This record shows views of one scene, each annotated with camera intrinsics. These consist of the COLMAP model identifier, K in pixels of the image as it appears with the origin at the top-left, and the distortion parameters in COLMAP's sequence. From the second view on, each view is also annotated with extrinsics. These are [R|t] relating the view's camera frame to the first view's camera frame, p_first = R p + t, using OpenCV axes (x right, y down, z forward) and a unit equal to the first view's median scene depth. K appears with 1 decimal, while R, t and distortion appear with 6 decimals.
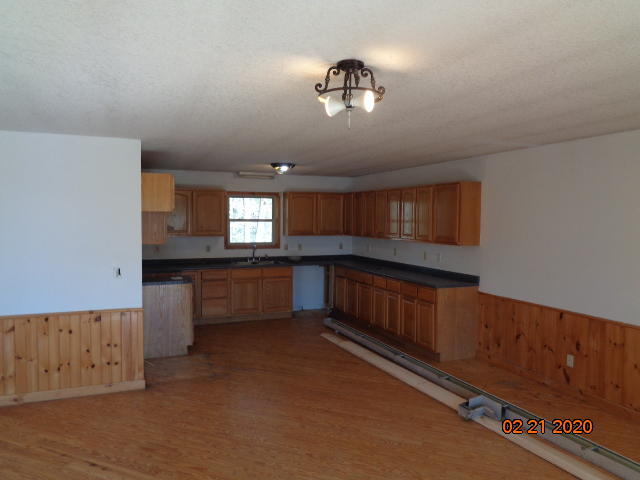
lens RADIAL K [[473.6, 0, 317.0], [0, 473.6, 239.5], [0, 0, 1]] dist [0.011997, 0.002979]
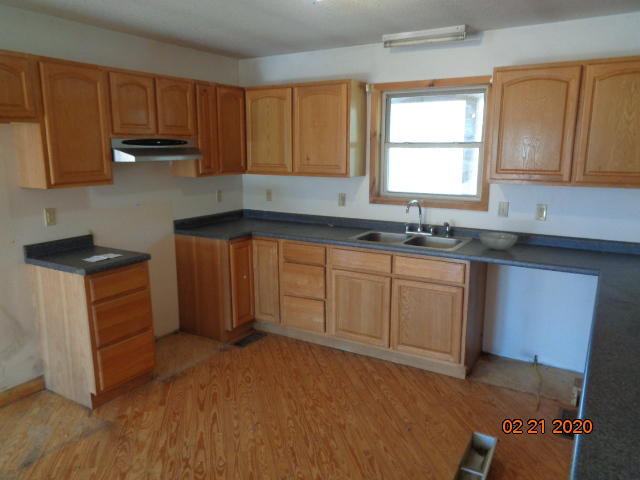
lens RADIAL K [[473.6, 0, 320.9], [0, 473.6, 238.1], [0, 0, 1]] dist [0.011997, 0.002979]
pose [[0.591776, 0.148139, -0.792374, 0.180563], [-0.031663, 0.986482, 0.160781, -0.021897], [0.805480, -0.070057, 0.588467, 0.640779]]
